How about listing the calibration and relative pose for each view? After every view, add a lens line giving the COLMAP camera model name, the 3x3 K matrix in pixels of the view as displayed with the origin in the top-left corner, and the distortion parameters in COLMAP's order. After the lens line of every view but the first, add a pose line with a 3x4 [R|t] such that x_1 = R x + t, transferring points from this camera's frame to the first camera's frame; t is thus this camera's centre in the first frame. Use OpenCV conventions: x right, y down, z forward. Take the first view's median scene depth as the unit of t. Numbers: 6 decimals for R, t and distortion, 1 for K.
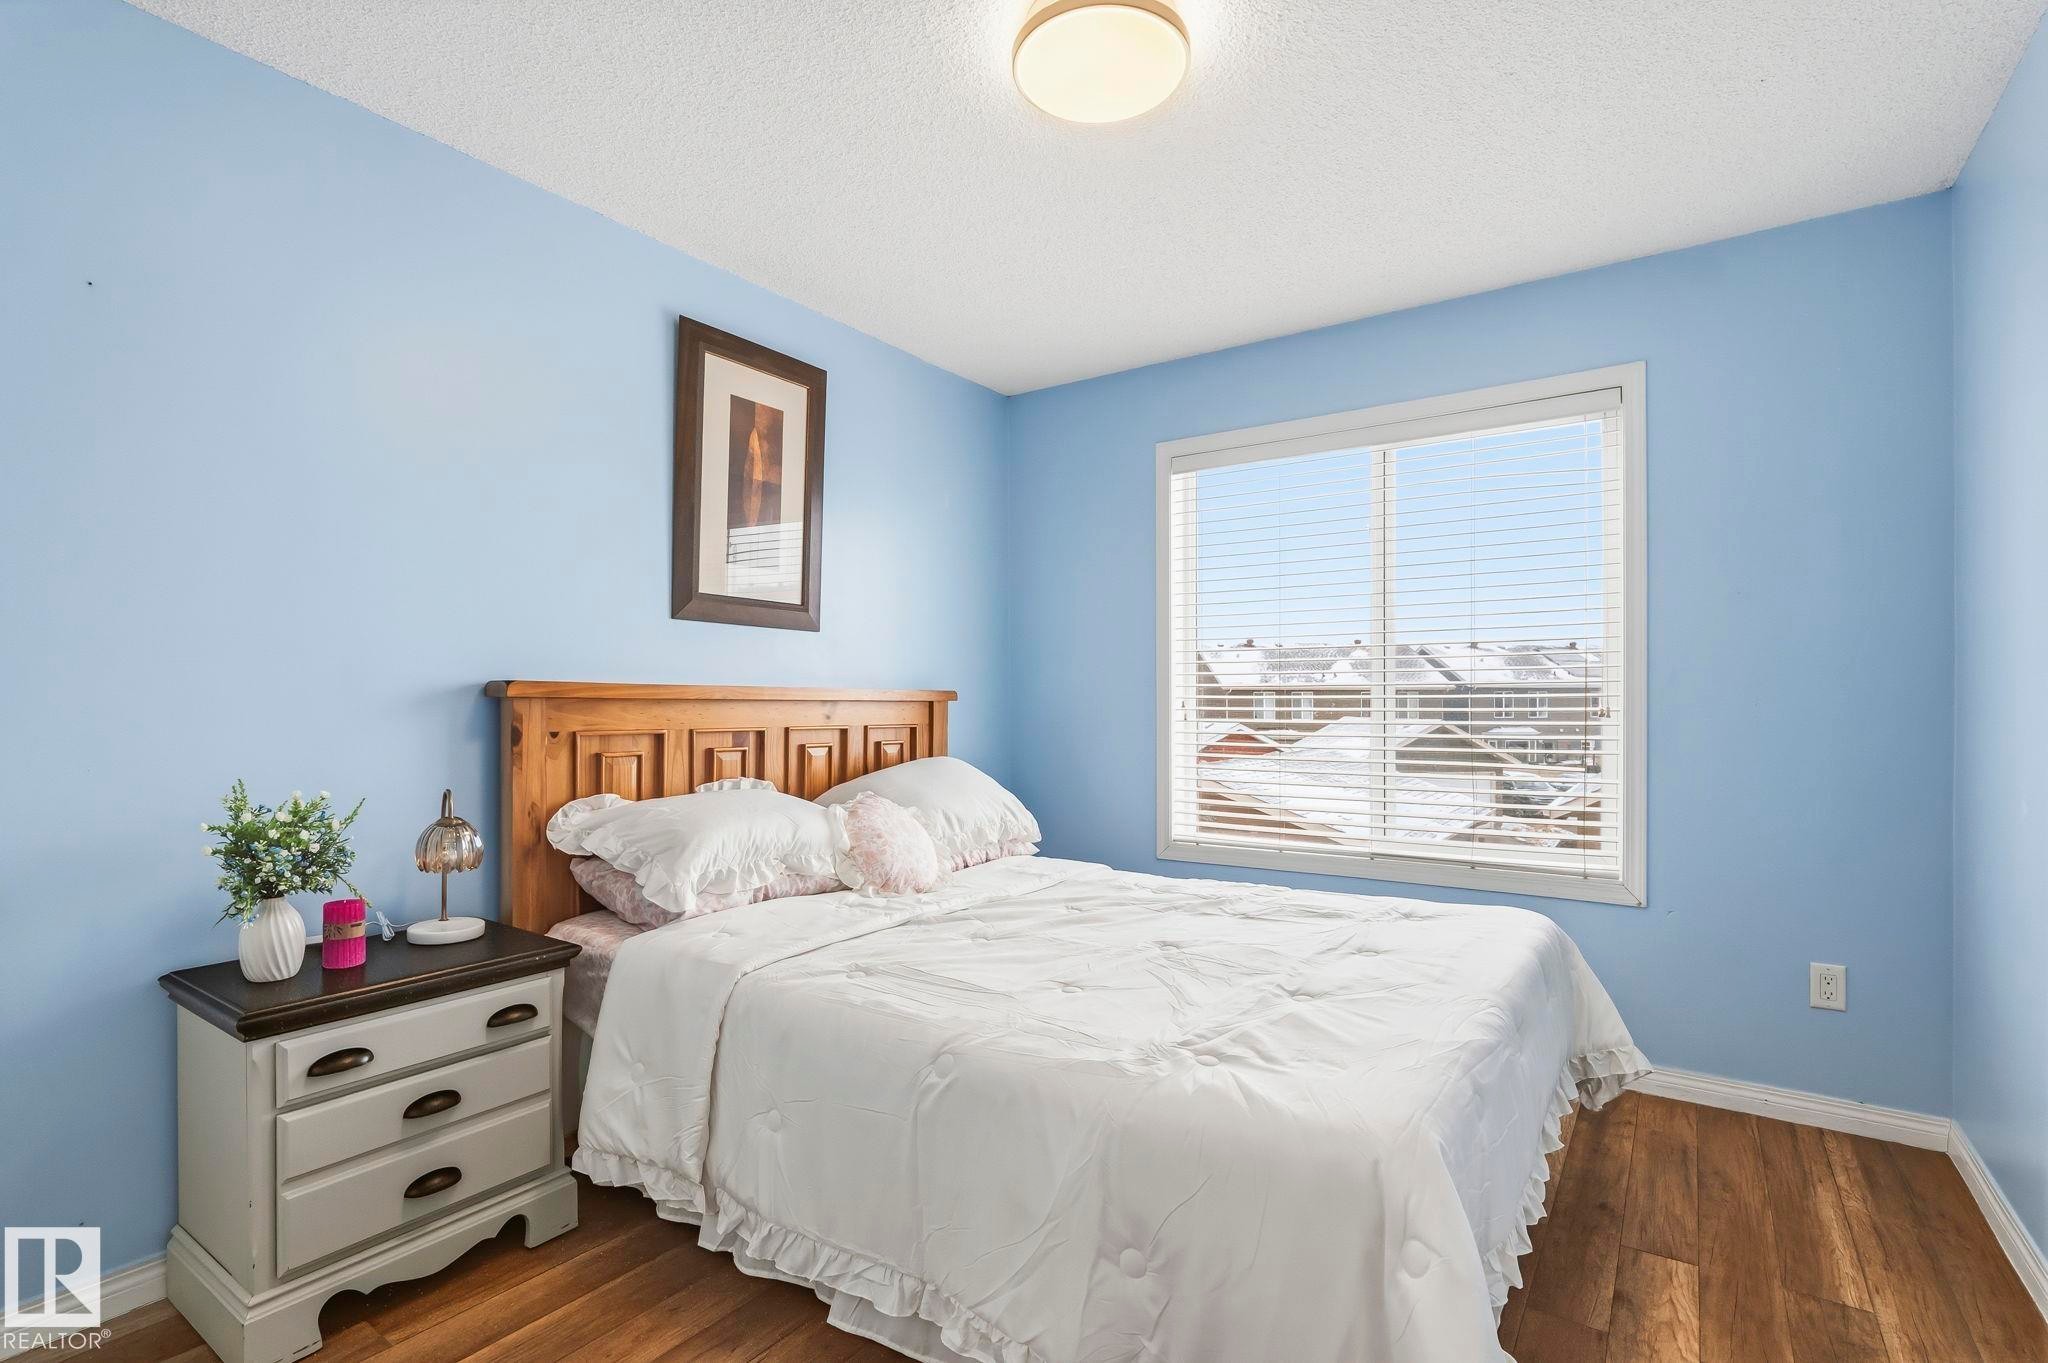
lens RADIAL K [[952.5, 0, 1023.3], [0, 952.5, 697.2], [0, 0, 1]] dist [-0.016693, 0.003878]
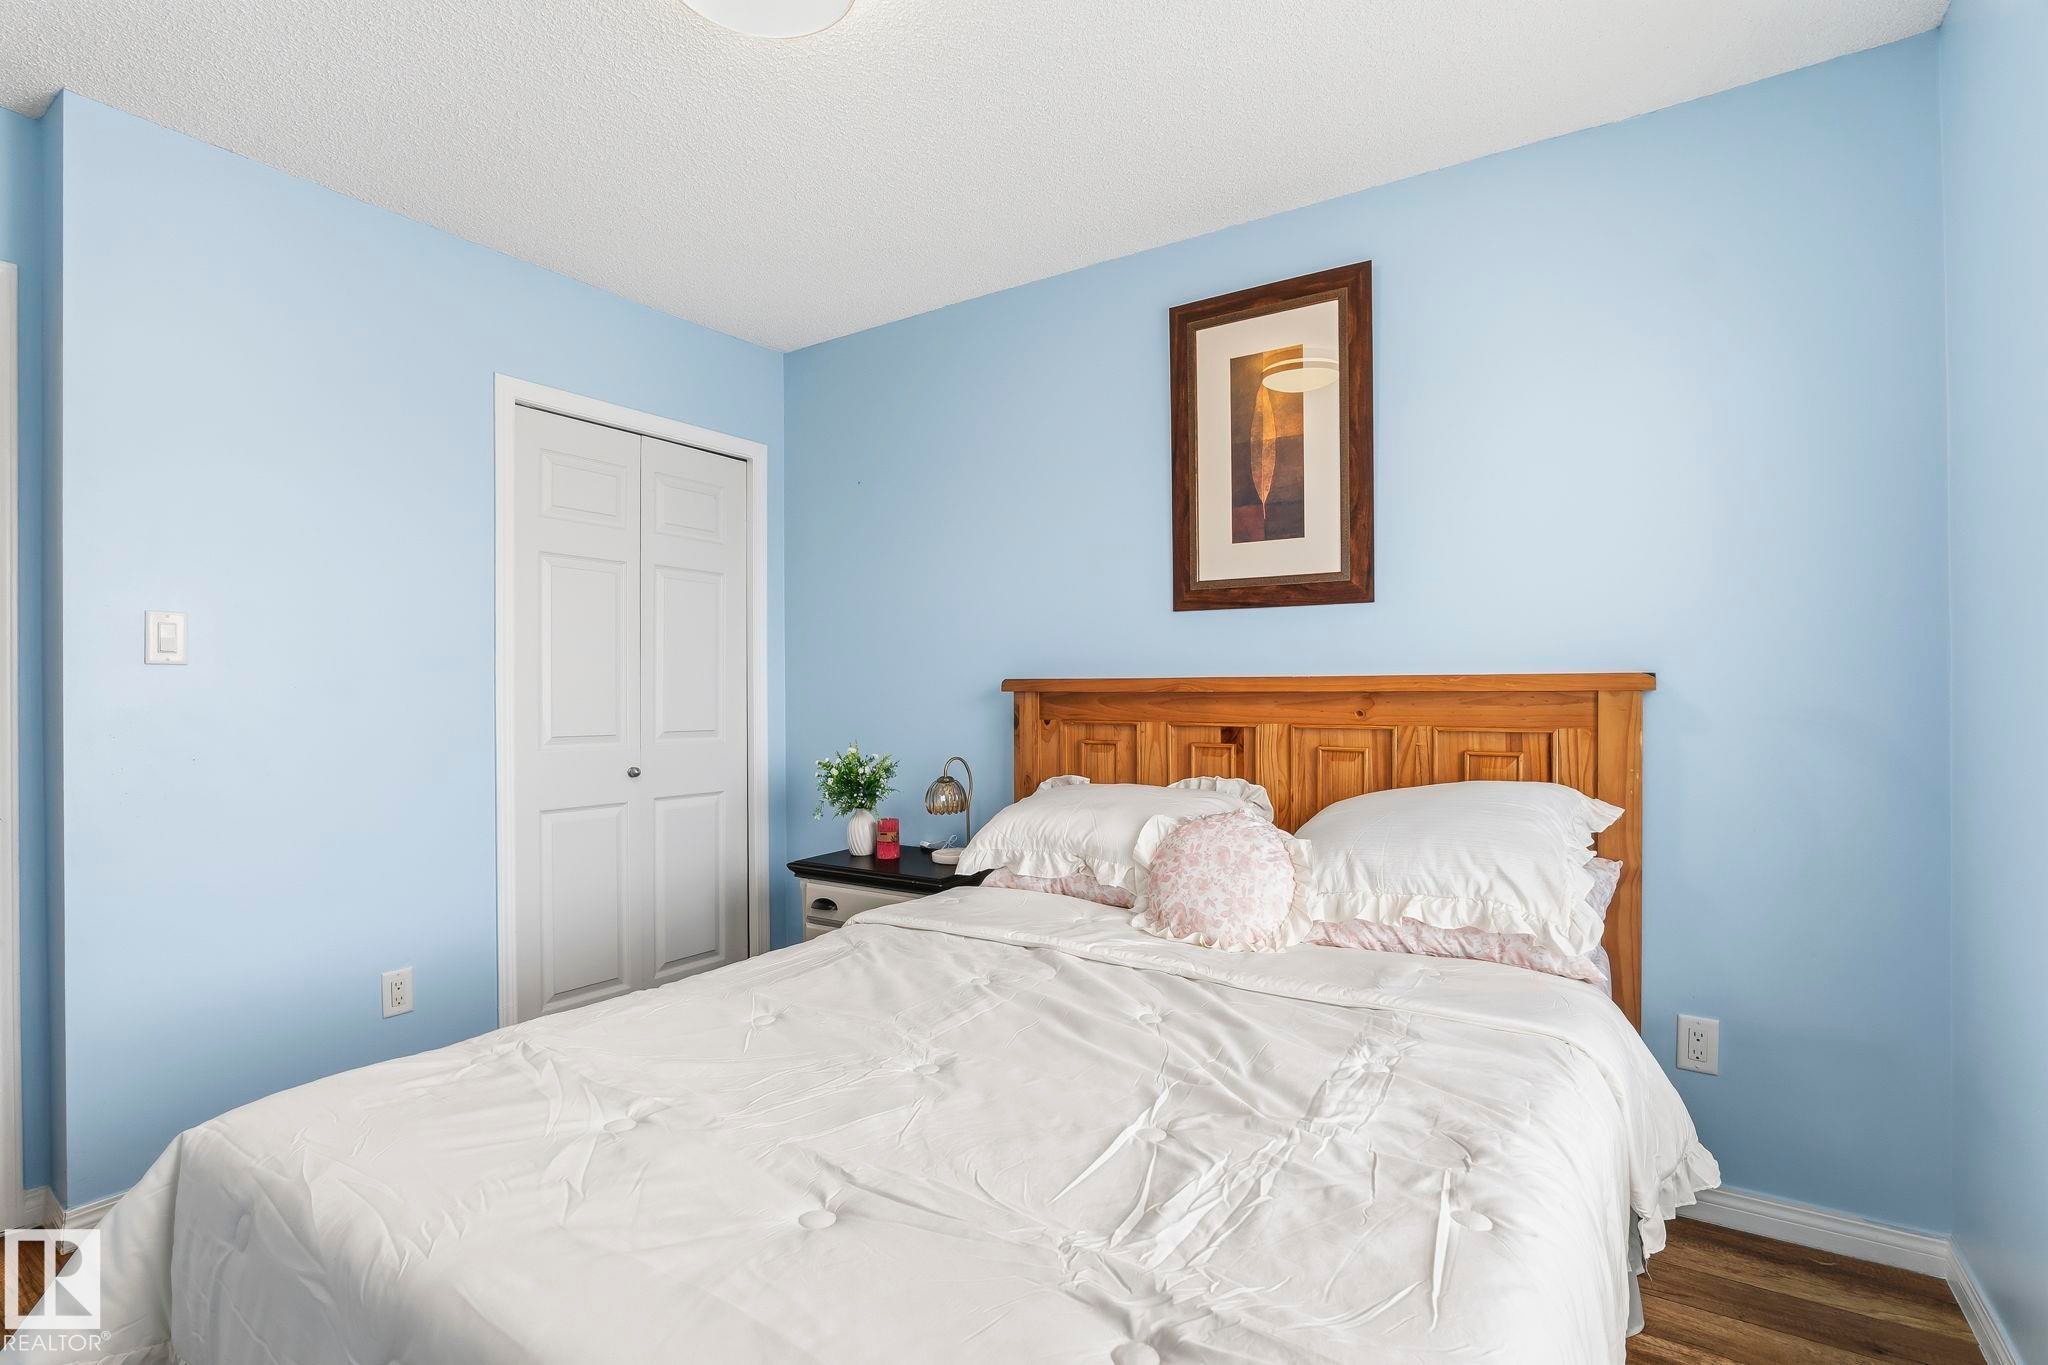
lens RADIAL K [[952.5, 0, 1026.0], [0, 952.5, 686.3], [0, 0, 1]] dist [-0.016693, 0.003878]
pose [[0.033346, -0.010740, -0.999386, 0.684222], [0.006825, 0.999921, -0.010518, 0.006264], [0.999421, -0.006470, 0.033416, 0.878163]]
